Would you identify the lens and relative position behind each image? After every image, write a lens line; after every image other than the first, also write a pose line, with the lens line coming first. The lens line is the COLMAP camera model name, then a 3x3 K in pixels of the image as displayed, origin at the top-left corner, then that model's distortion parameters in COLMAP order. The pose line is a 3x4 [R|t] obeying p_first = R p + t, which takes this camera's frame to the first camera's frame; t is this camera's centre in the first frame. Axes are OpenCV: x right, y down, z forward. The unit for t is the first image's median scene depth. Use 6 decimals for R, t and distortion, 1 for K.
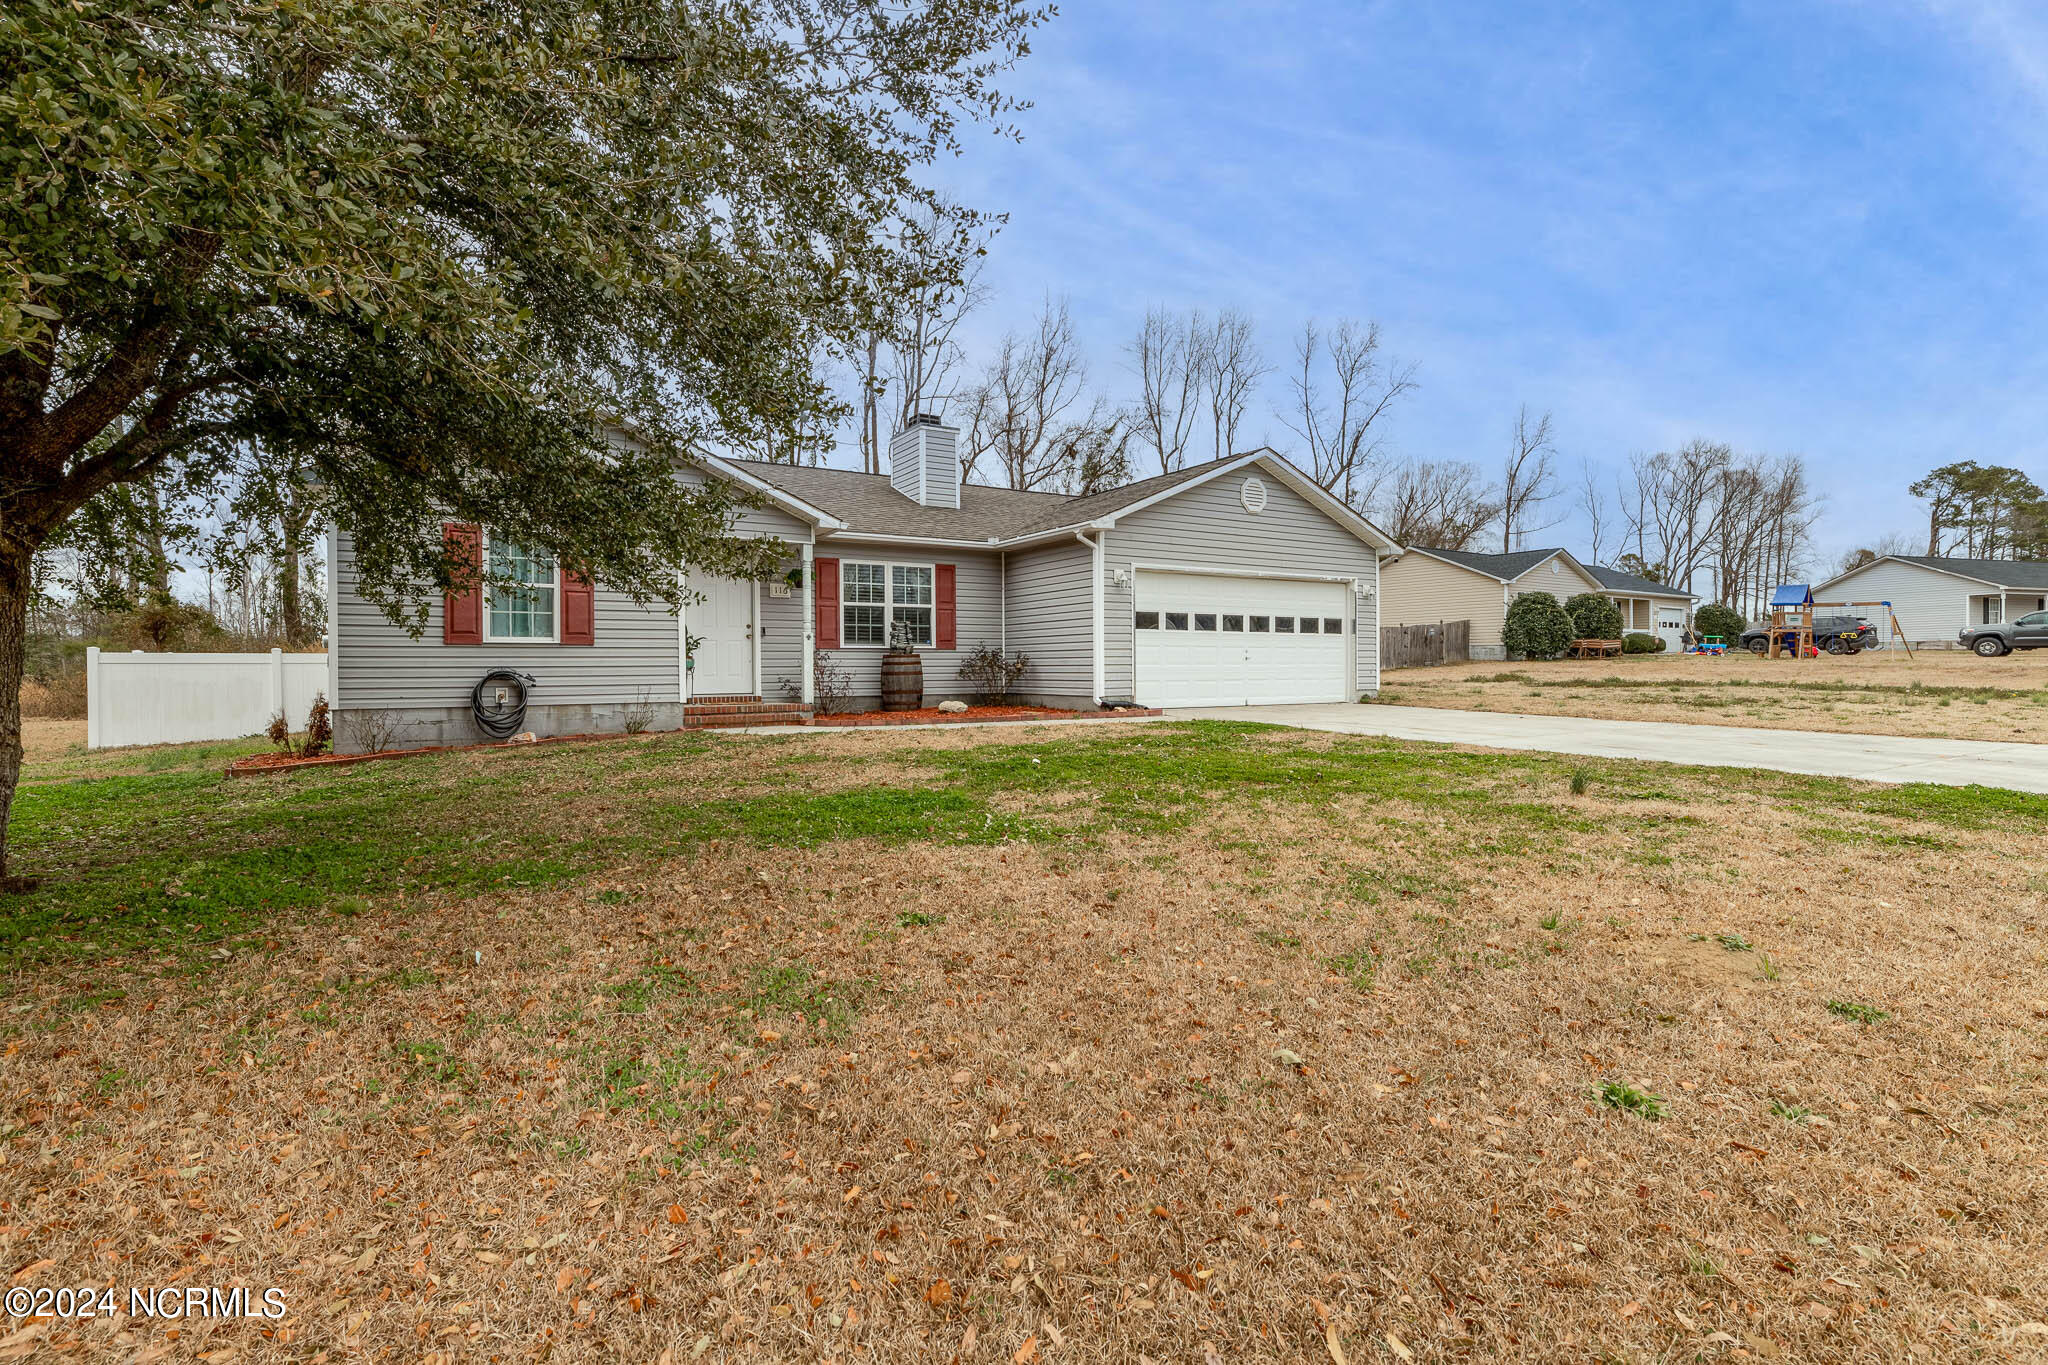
lens RADIAL K [[933.0, 0, 1024.0], [0, 933.0, 682.5], [0, 0, 1]] dist [-0.000321, 0.000005]
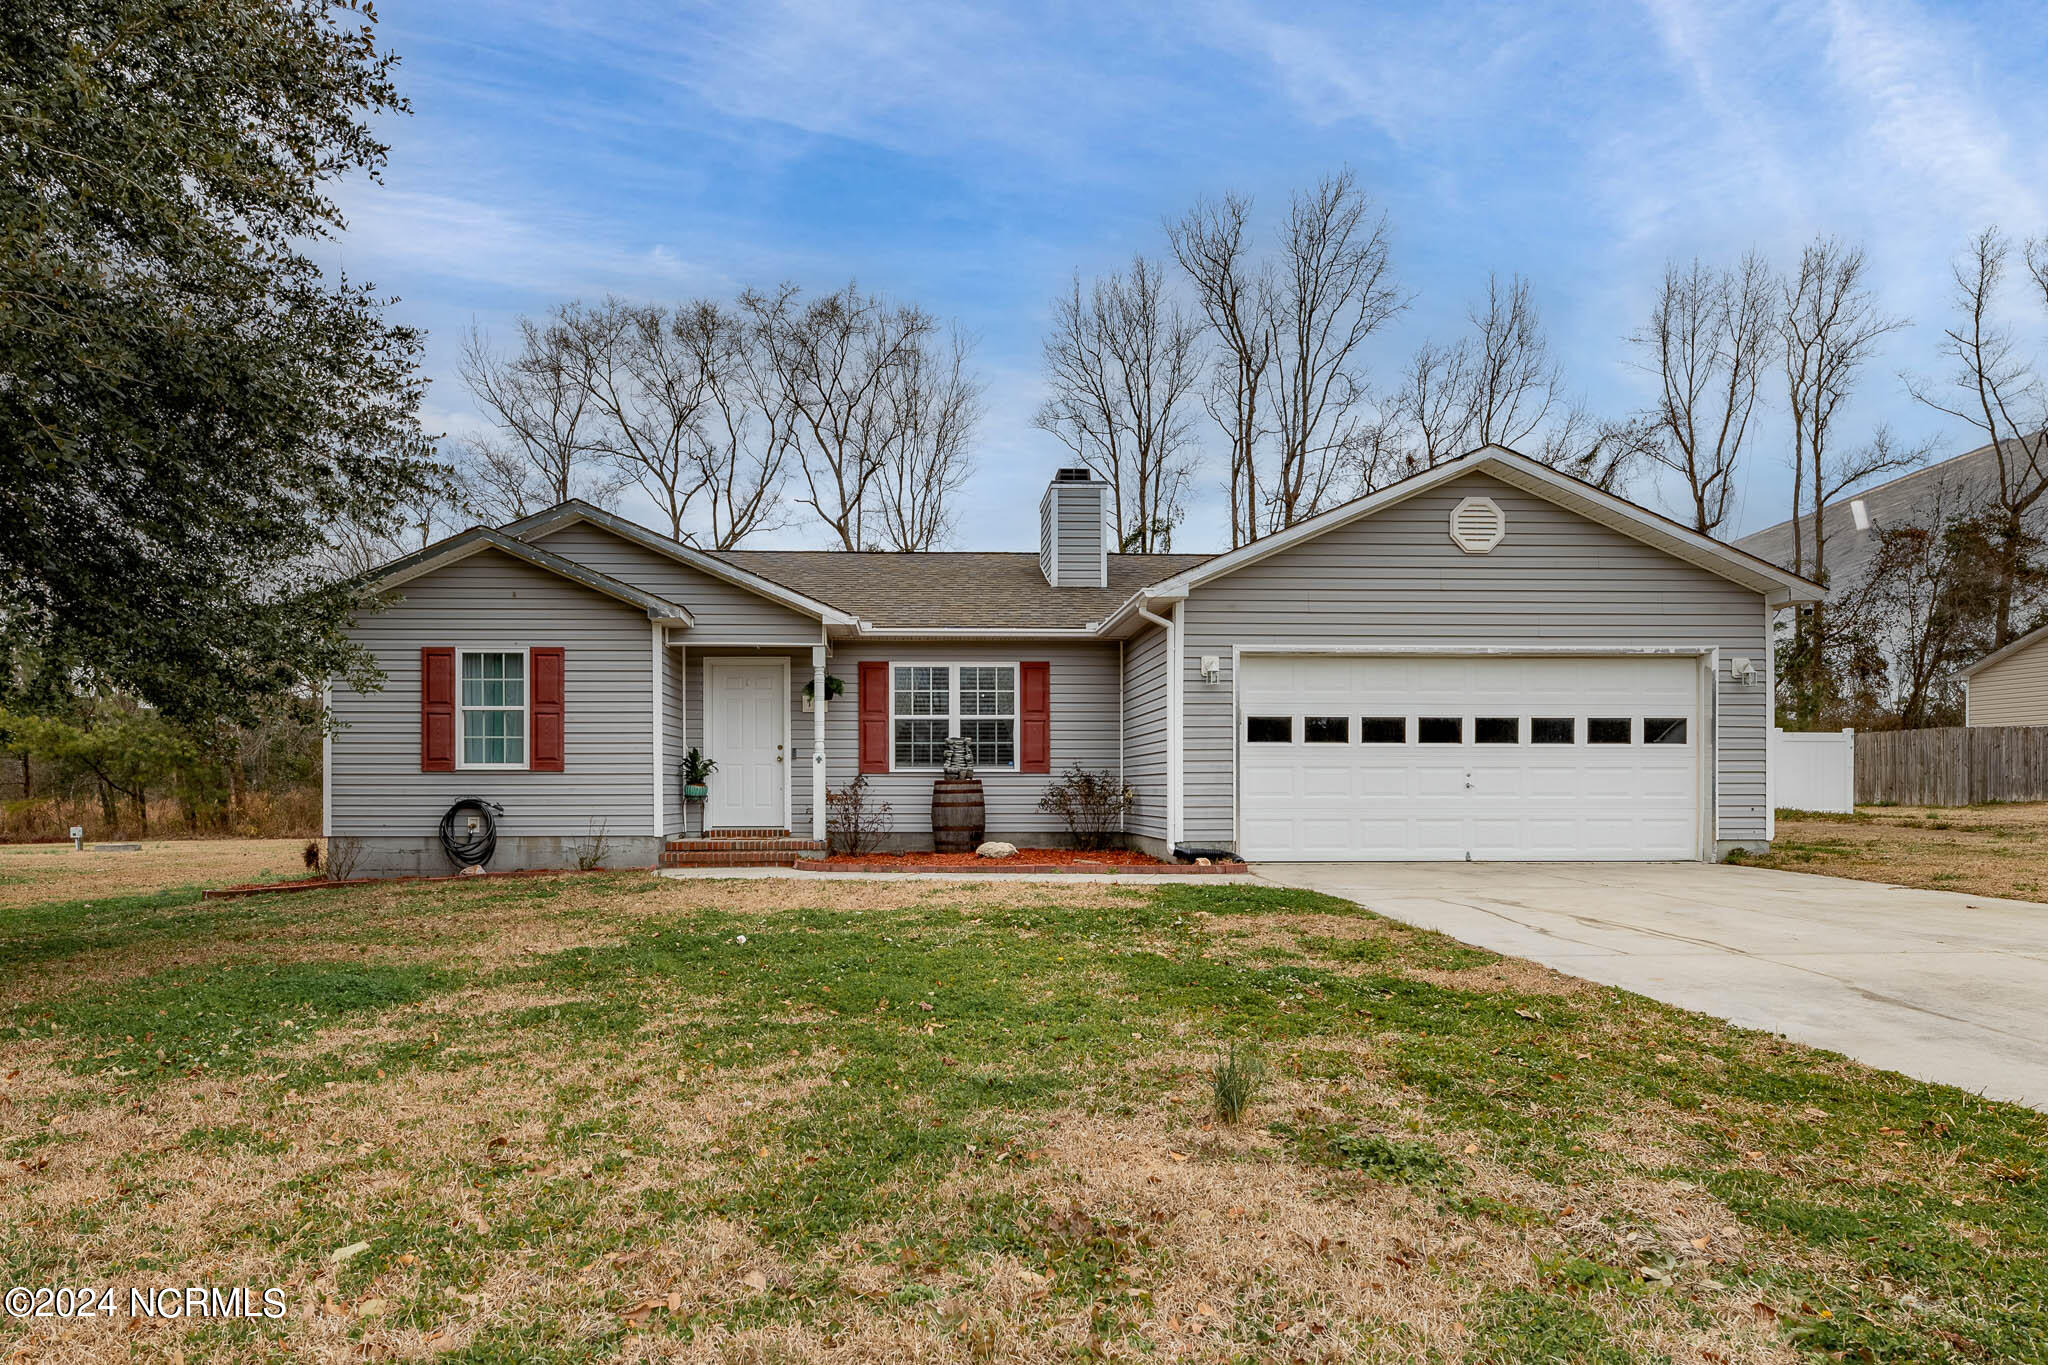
lens RADIAL K [[1079.2, 0, 961.1], [0, 1079.2, 805.3], [0, 0, 1]] dist [-0.000221, -0.000936]
pose [[0.873521, 0.011220, -0.486657, 0.312491], [-0.011705, 0.999929, 0.002043, -0.010875], [0.486646, 0.003912, 0.873591, 0.212930]]
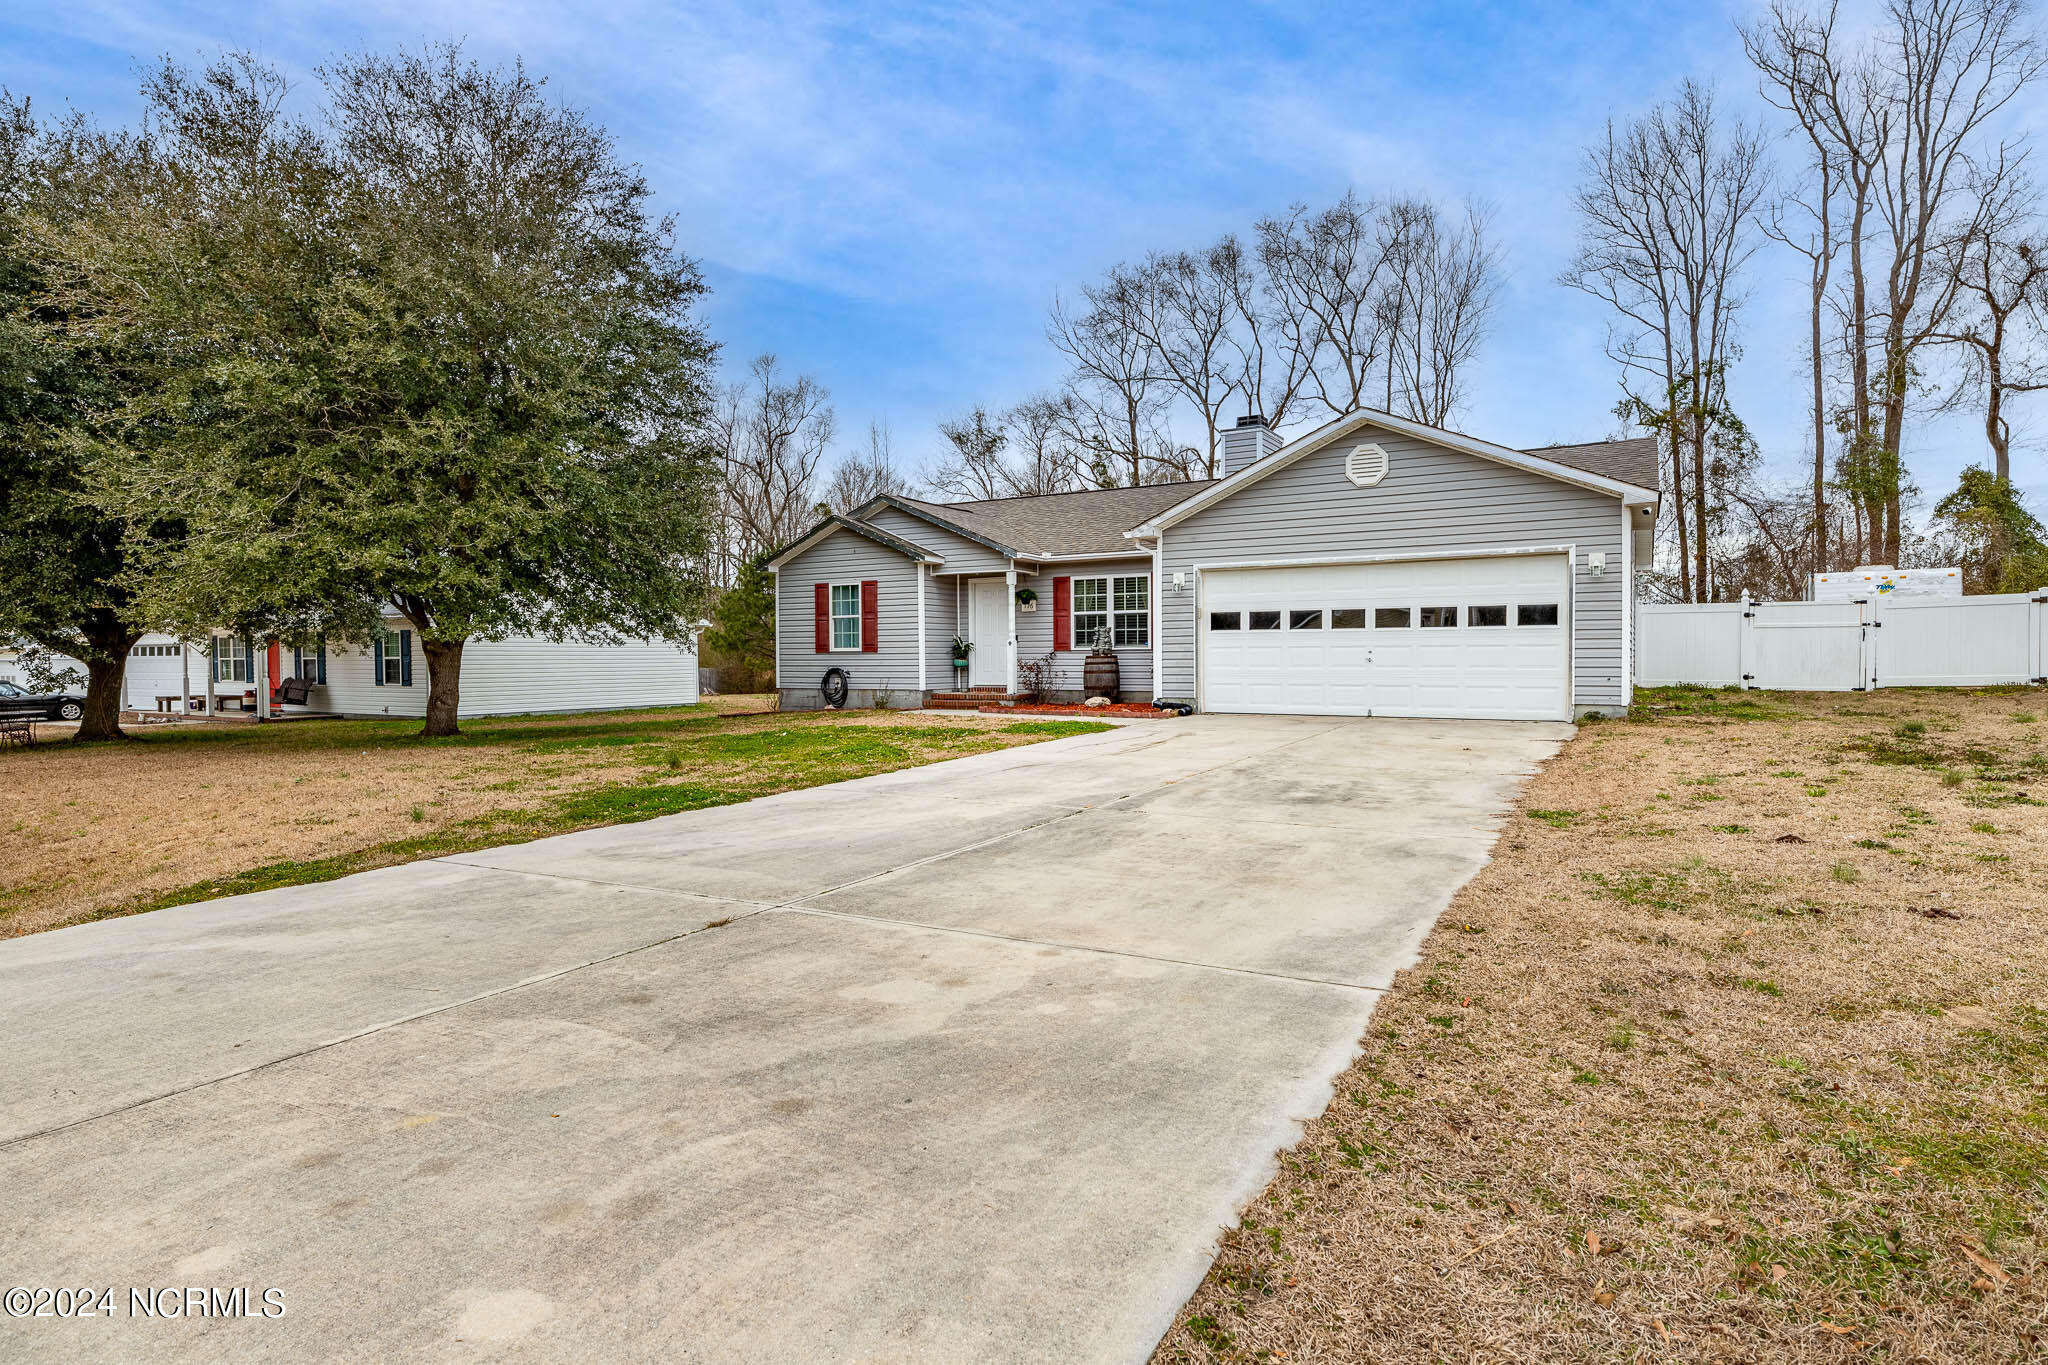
lens RADIAL K [[1055.7, 0, 1024.0], [0, 1055.7, 682.5], [0, 0, 1]] dist [0.000367, 0.000301]
pose [[0.471476, 0.024444, -0.881540, 0.983481], [-0.011837, 0.999701, 0.021390, -0.023650], [0.881799, 0.000350, 0.471625, 0.298974]]
